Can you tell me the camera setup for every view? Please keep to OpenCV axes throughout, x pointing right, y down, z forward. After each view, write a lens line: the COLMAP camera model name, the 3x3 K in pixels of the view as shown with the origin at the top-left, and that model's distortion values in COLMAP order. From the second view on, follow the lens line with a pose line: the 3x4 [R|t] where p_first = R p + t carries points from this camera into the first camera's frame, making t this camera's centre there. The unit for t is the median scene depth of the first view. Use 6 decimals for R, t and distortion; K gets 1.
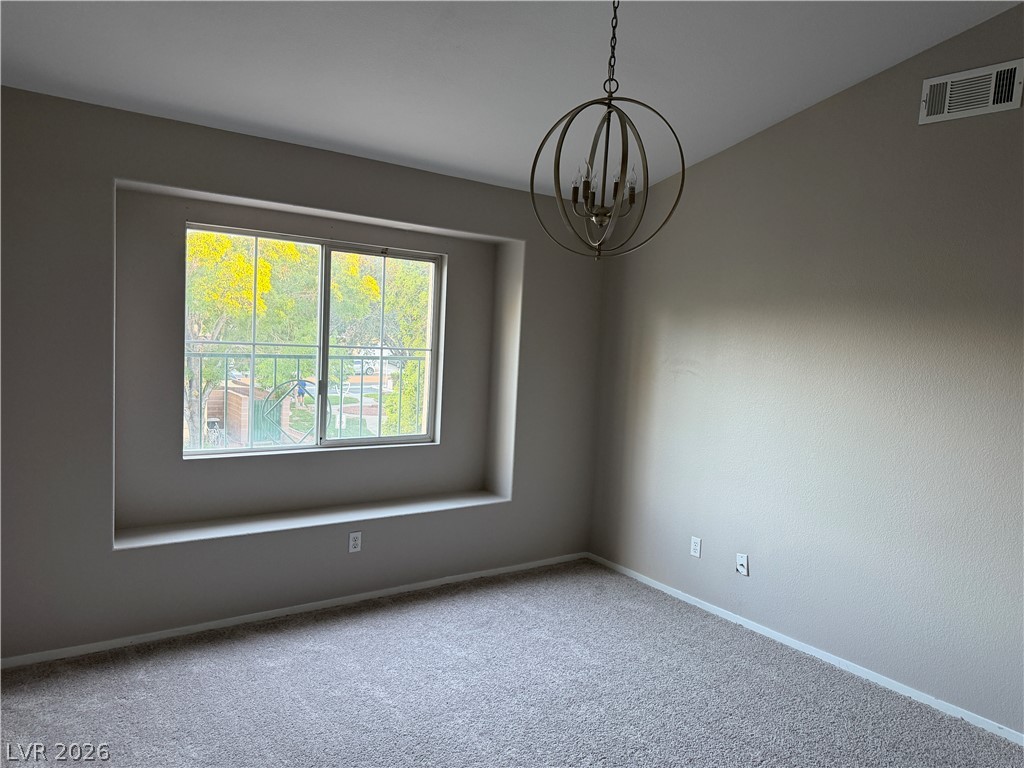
lens RADIAL K [[738.8, 0, 512.0], [0, 738.8, 384.0], [0, 0, 1]] dist [0.004467, 0.001280]
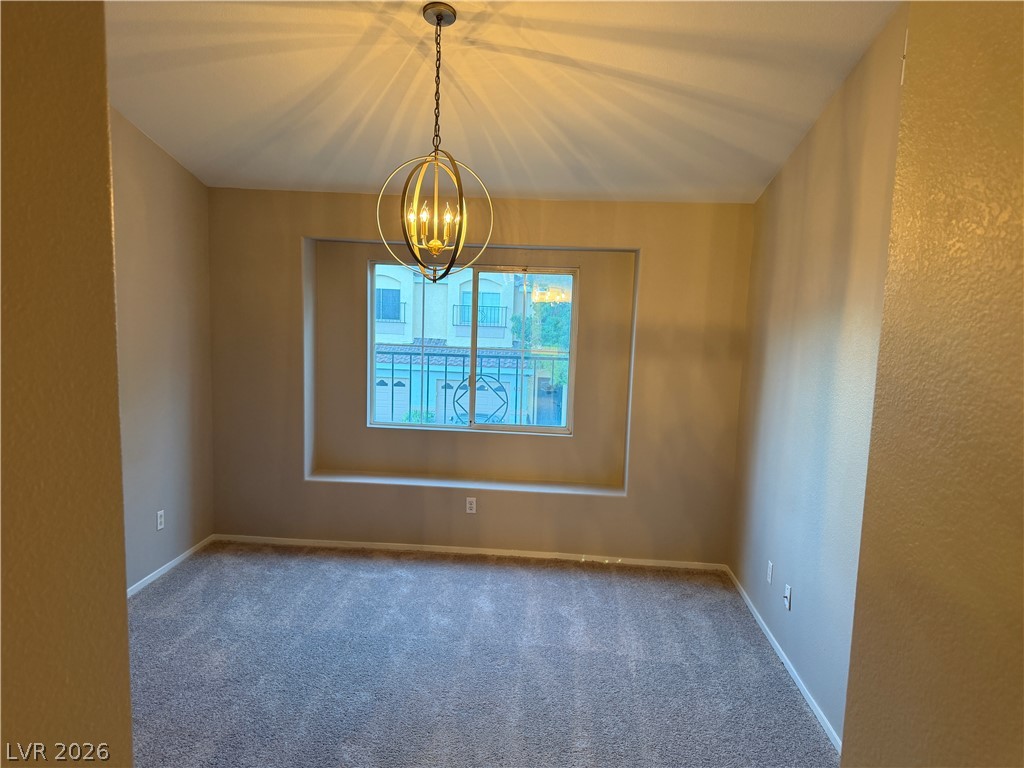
lens RADIAL K [[722.1, 0, 512.0], [0, 722.1, 384.0], [0, 0, 1]] dist [0.124783, -0.187792]
pose [[0.760317, 0.037500, -0.648468, 0.623064], [-0.049949, 0.998751, -0.000807, 0.008073], [0.647629, 0.033004, 0.761241, 0.110769]]
